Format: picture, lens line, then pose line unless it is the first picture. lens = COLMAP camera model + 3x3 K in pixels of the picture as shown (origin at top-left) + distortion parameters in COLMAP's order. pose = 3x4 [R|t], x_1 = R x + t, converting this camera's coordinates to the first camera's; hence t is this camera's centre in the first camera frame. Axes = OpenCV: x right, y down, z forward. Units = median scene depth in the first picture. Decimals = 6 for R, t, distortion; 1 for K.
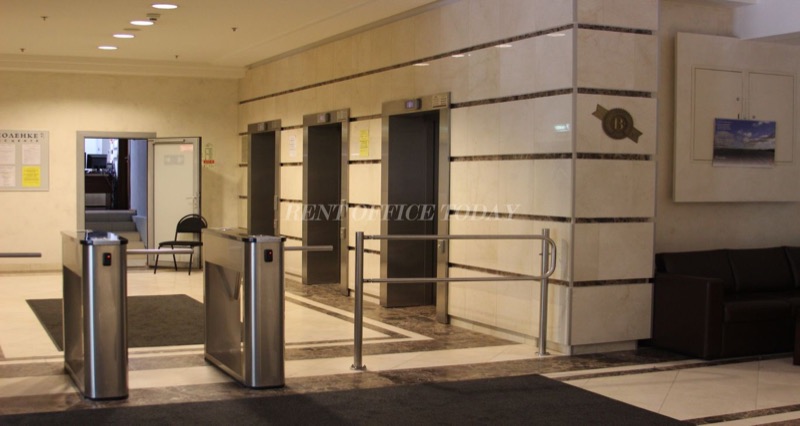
lens RADIAL K [[1030.8, 0, 400.0], [0, 1030.8, 213.0], [0, 0, 1]] dist [-0.147538, 0.032747]
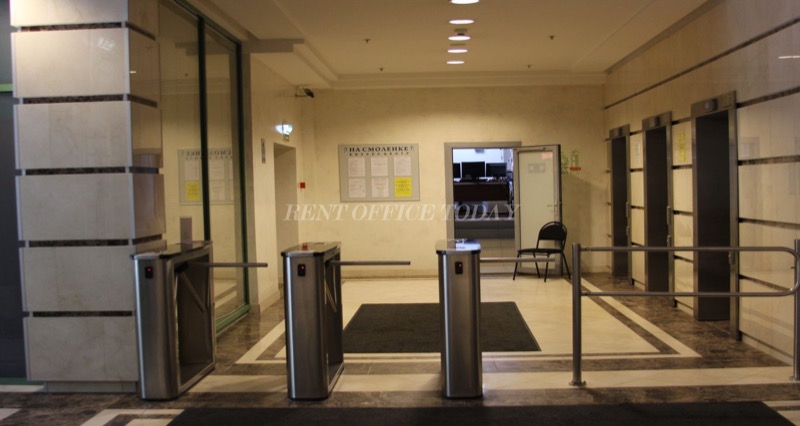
lens RADIAL K [[1035.0, 0, 400.0], [0, 1035.0, 213.0], [0, 0, 1]] dist [-0.126853, 0.022686]
pose [[0.894875, -0.010321, -0.446197, 0.117947], [0.008900, 0.999946, -0.005280, -0.003290], [0.446228, 0.000754, 0.894919, 0.026947]]
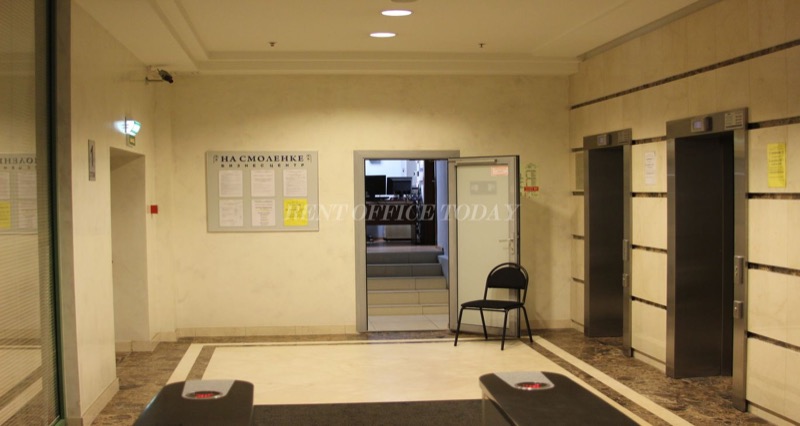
lens RADIAL K [[1050.7, 0, 398.5], [0, 1050.7, 181.5], [0, 0, 1]] dist [-0.179185, -0.001856]
pose [[0.948029, -0.016593, -0.317750, -0.041169], [0.003093, 0.999073, -0.042944, -0.025284], [0.318168, 0.039729, 0.947202, 0.280310]]
